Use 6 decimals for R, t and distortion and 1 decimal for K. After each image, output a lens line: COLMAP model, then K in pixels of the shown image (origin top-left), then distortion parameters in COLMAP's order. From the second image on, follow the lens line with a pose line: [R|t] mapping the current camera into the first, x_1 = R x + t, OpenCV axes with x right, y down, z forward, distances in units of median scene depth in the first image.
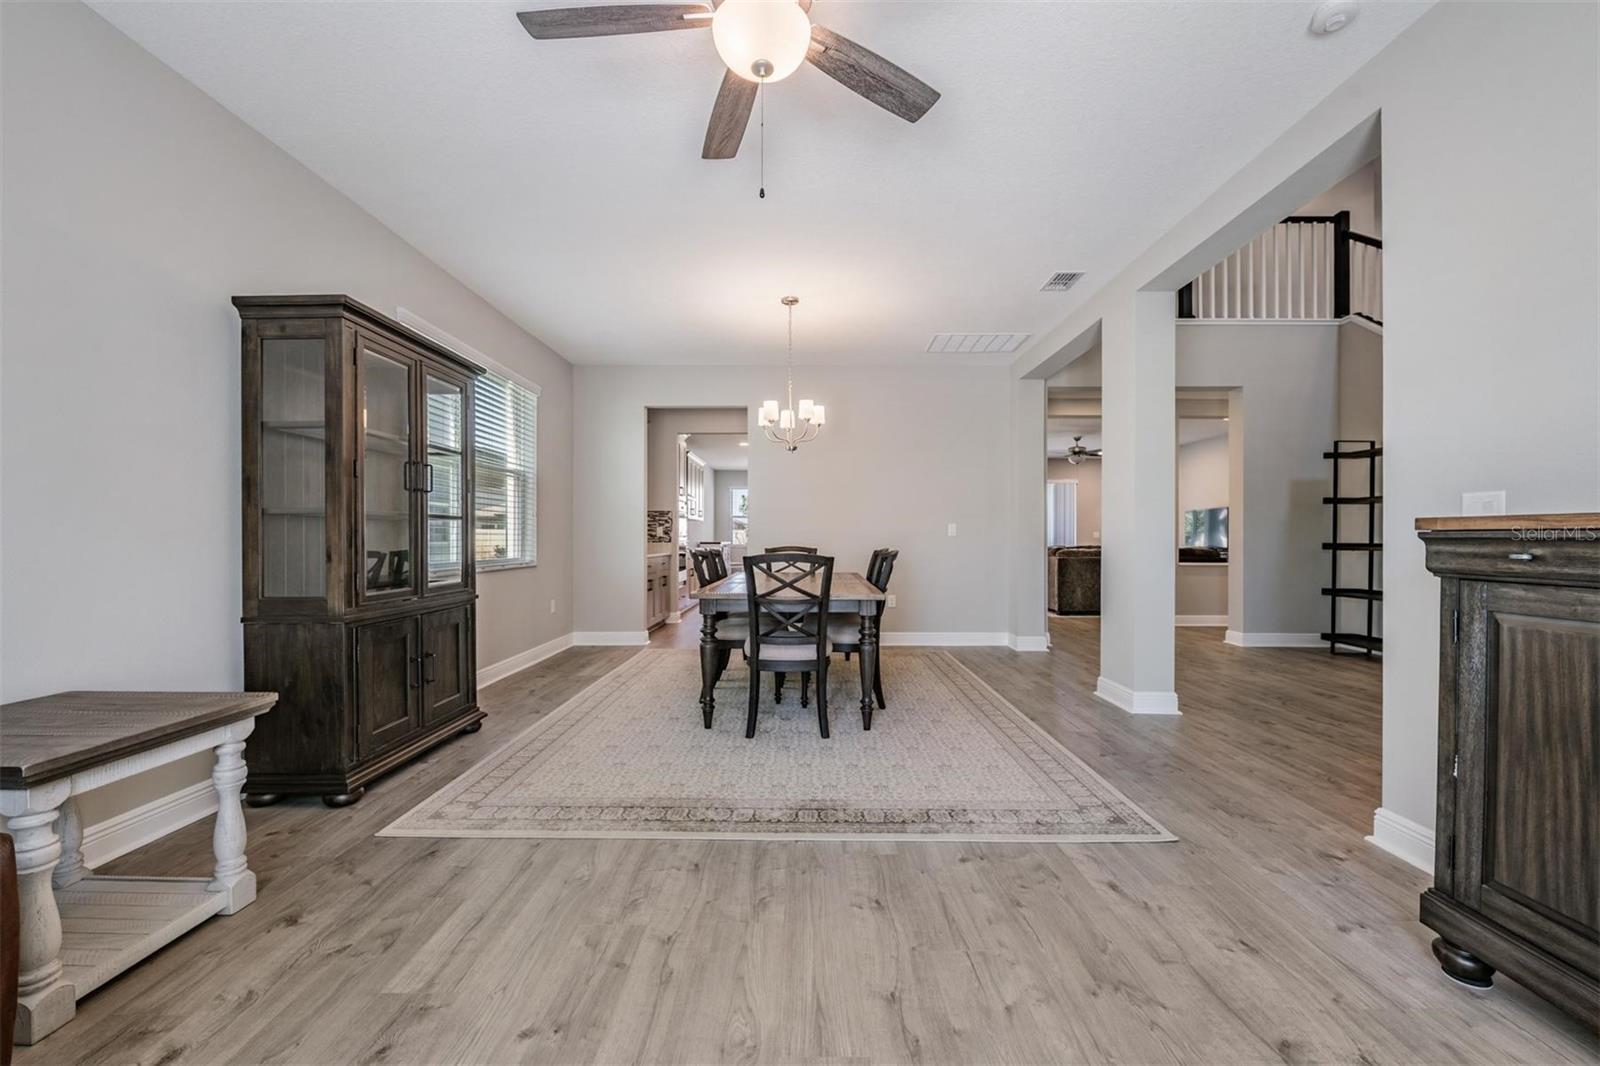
lens RADIAL K [[629.5, 0, 800.0], [0, 629.5, 533.0], [0, 0, 1]] dist [-0.000205, -0.004907]
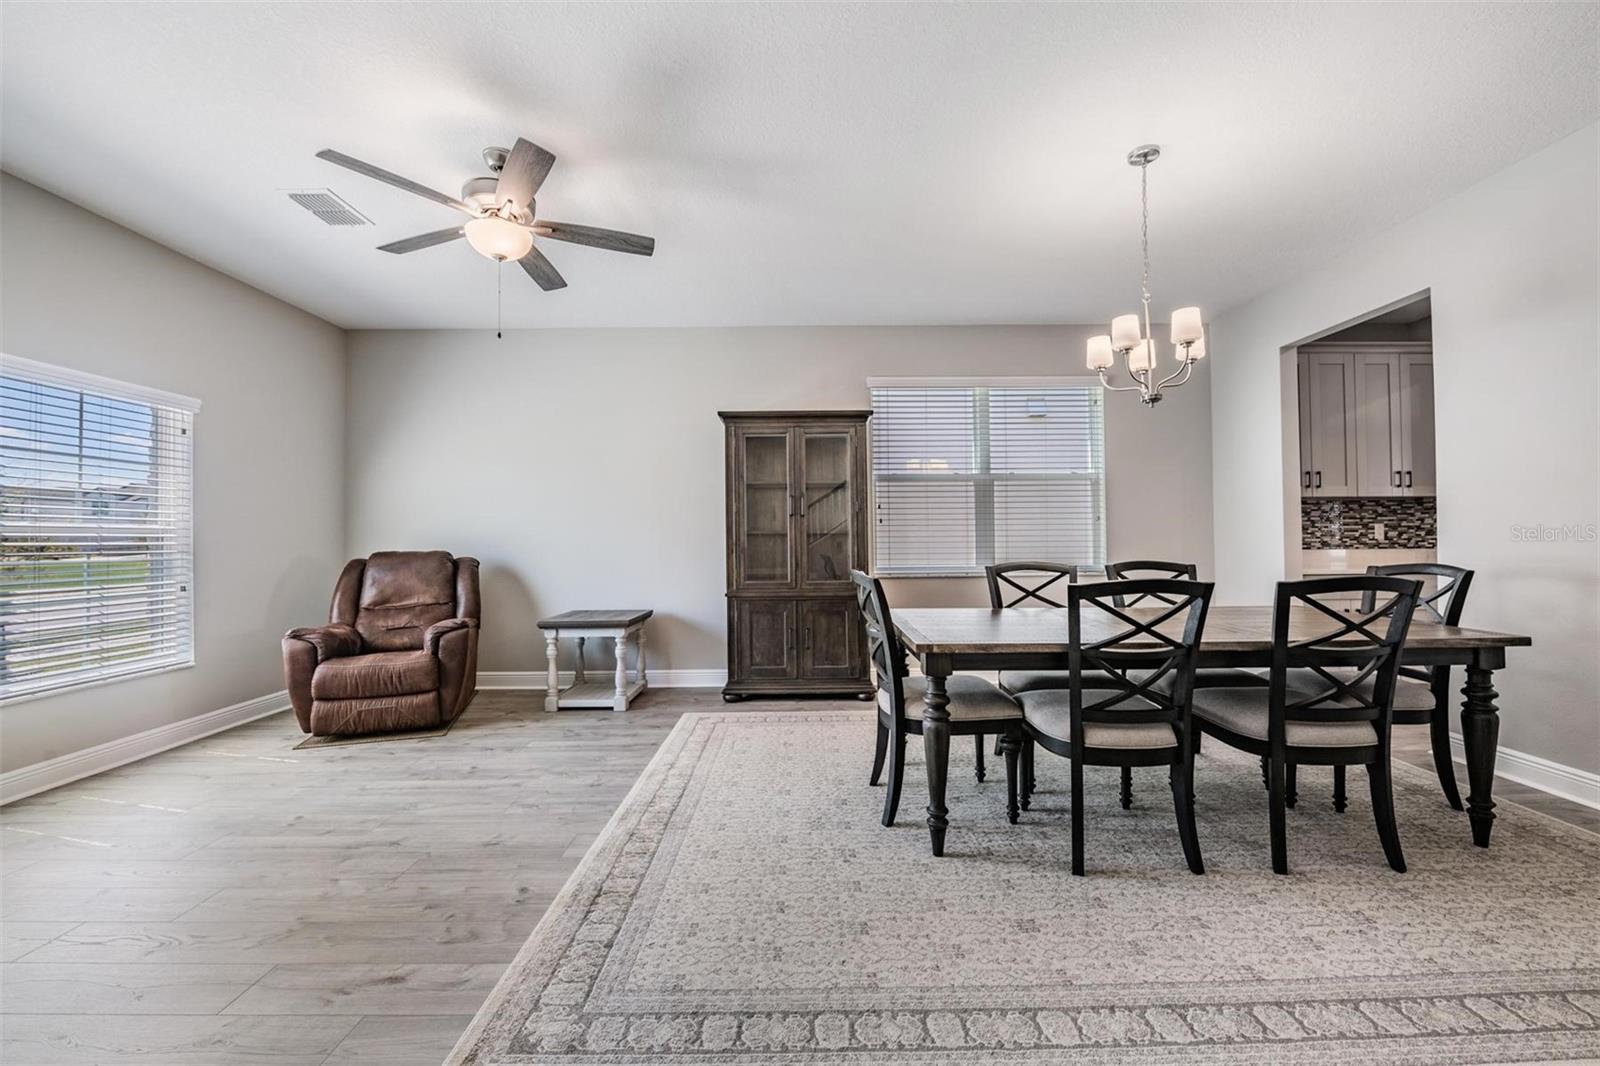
lens RADIAL K [[629.5, 0, 800.0], [0, 629.5, 533.0], [0, 0, 1]] dist [-0.000205, -0.004907]
pose [[0.008780, -0.010753, -0.999904, 1.276979], [0.017796, 0.999785, -0.010596, -0.019630], [0.999803, -0.017702, 0.008969, 1.461293]]
